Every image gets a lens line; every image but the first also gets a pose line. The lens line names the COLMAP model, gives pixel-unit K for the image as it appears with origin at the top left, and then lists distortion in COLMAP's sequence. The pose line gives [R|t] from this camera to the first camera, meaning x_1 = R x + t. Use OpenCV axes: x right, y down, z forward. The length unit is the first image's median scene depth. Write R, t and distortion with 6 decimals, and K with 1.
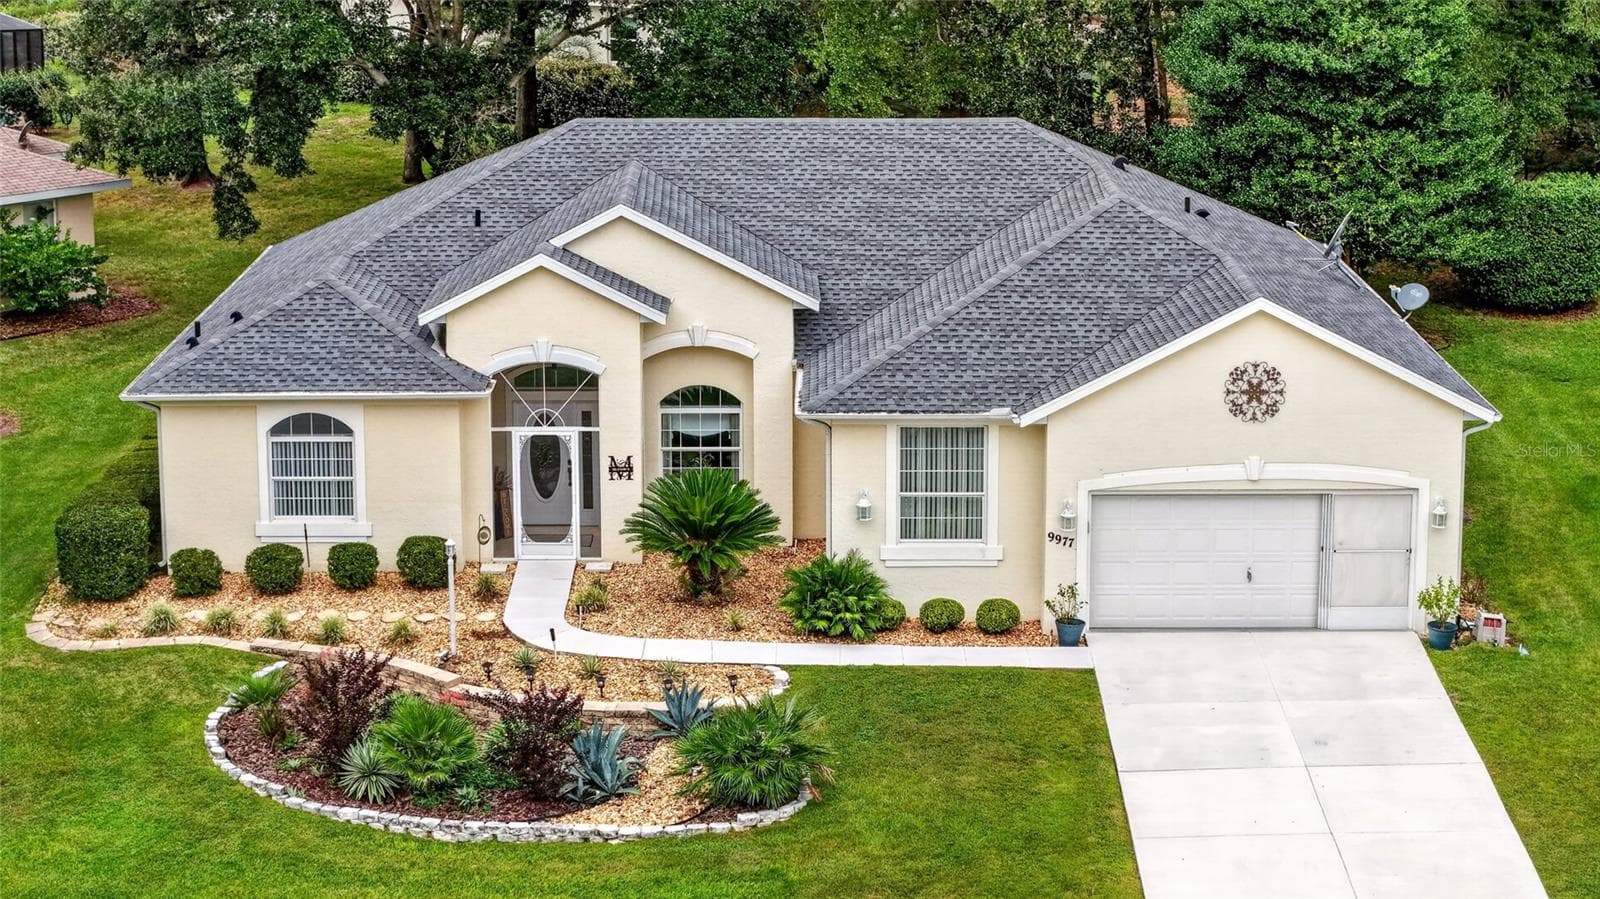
lens RADIAL K [[3731.8, 0, 800.0], [0, 3731.8, 449.5], [0, 0, 1]] dist [-0.166102, -0.451730]
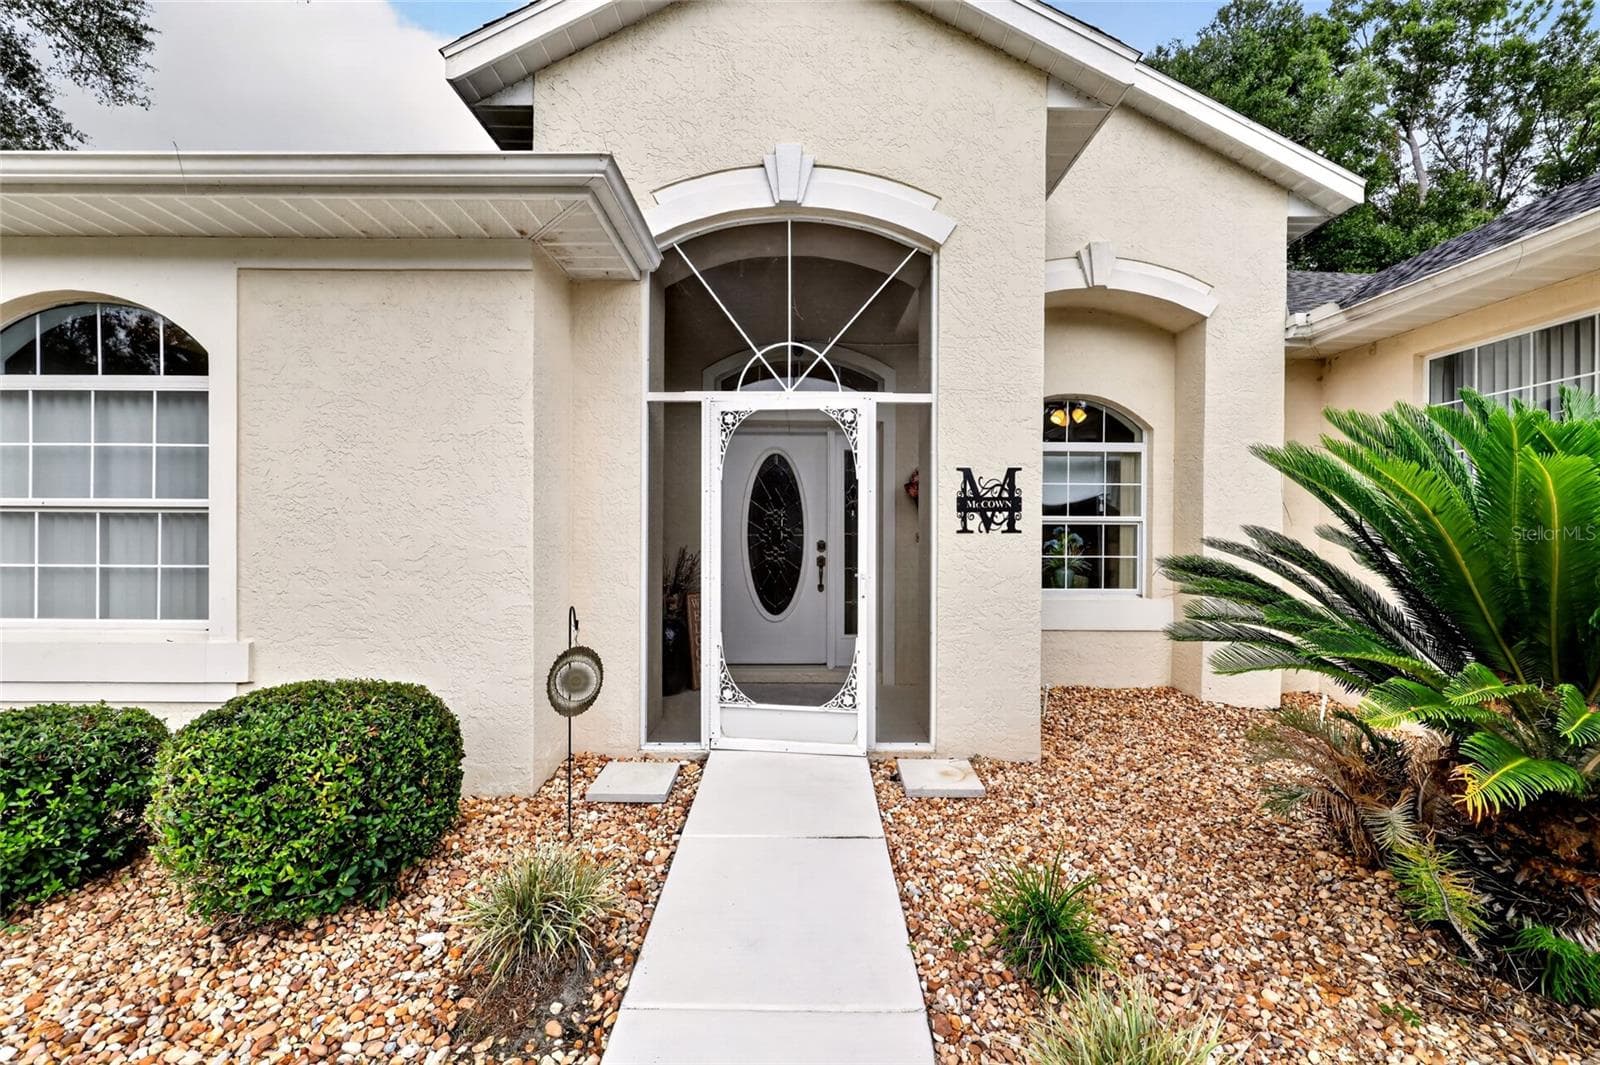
lens RADIAL K [[663.6, 0, 793.7], [0, 663.6, 532.6], [0, 0, 1]] dist [0.001280, 0.000123]
pose [[0.999978, 0.006268, -0.002316, -0.070046], [-0.006608, 0.979253, -0.202531, 0.022611], [0.000999, 0.202542, 0.979273, 0.969567]]
